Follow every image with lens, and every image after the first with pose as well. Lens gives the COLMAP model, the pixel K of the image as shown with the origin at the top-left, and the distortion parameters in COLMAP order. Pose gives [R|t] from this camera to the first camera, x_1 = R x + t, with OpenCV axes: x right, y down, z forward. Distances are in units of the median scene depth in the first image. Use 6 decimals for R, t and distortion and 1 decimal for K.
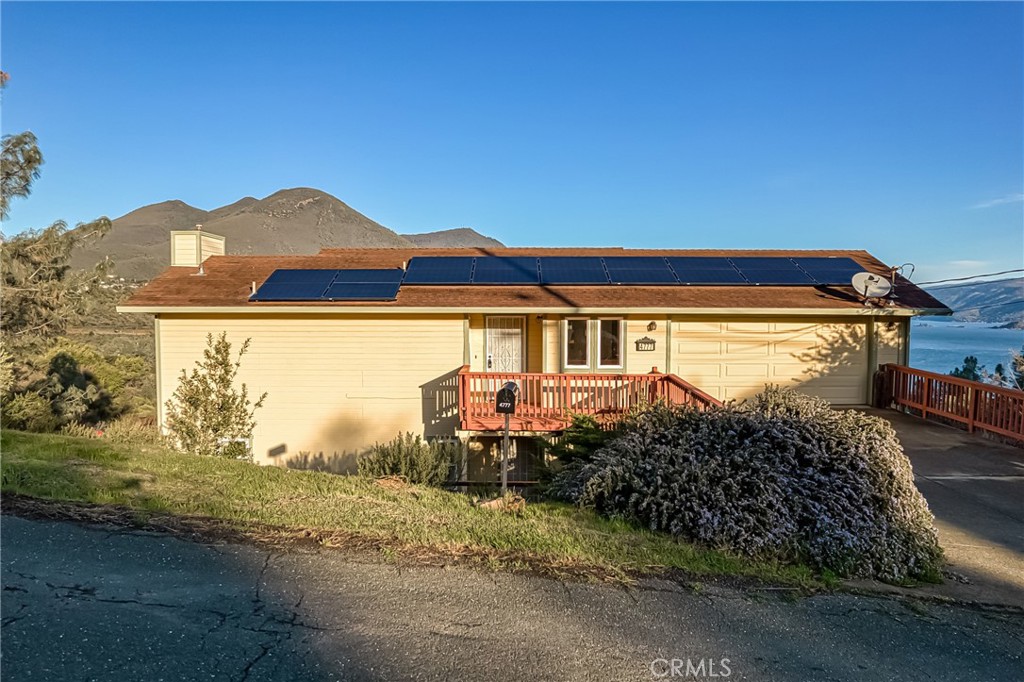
lens RADIAL K [[666.1, 0, 512.0], [0, 666.1, 341.0], [0, 0, 1]] dist [0.034047, 0.000238]
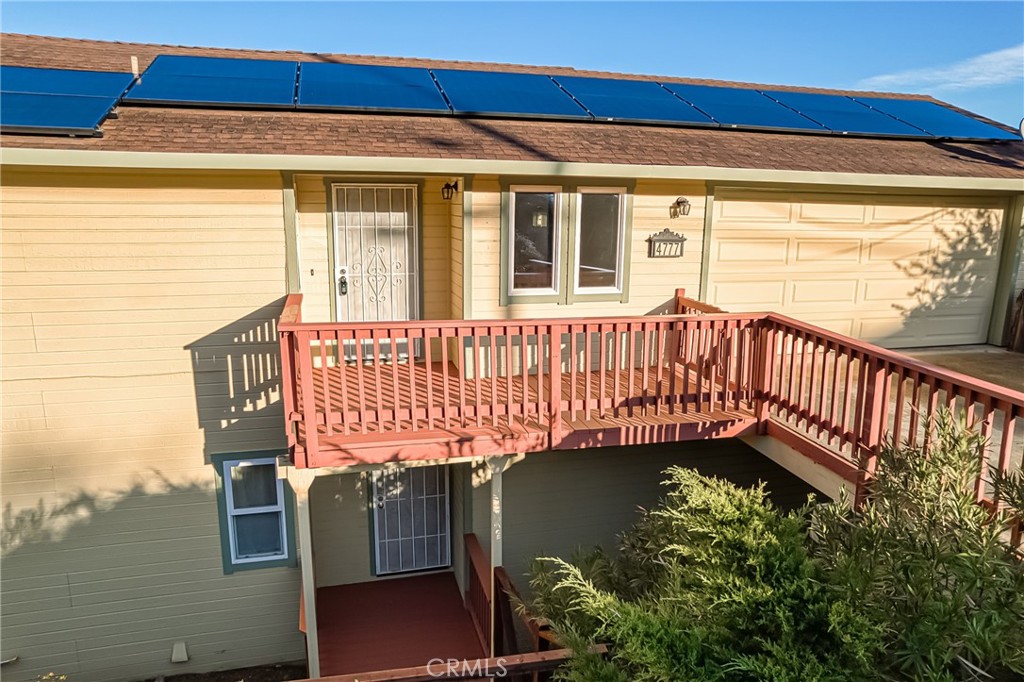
lens RADIAL K [[812.0, 0, 554.2], [0, 812.0, 385.2], [0, 0, 1]] dist [-0.157327, 0.310992]
pose [[0.968220, -0.044086, 0.246184, -0.033637], [-0.001041, 0.983622, 0.180239, 0.000049], [-0.250098, -0.174768, 0.952317, 0.426671]]
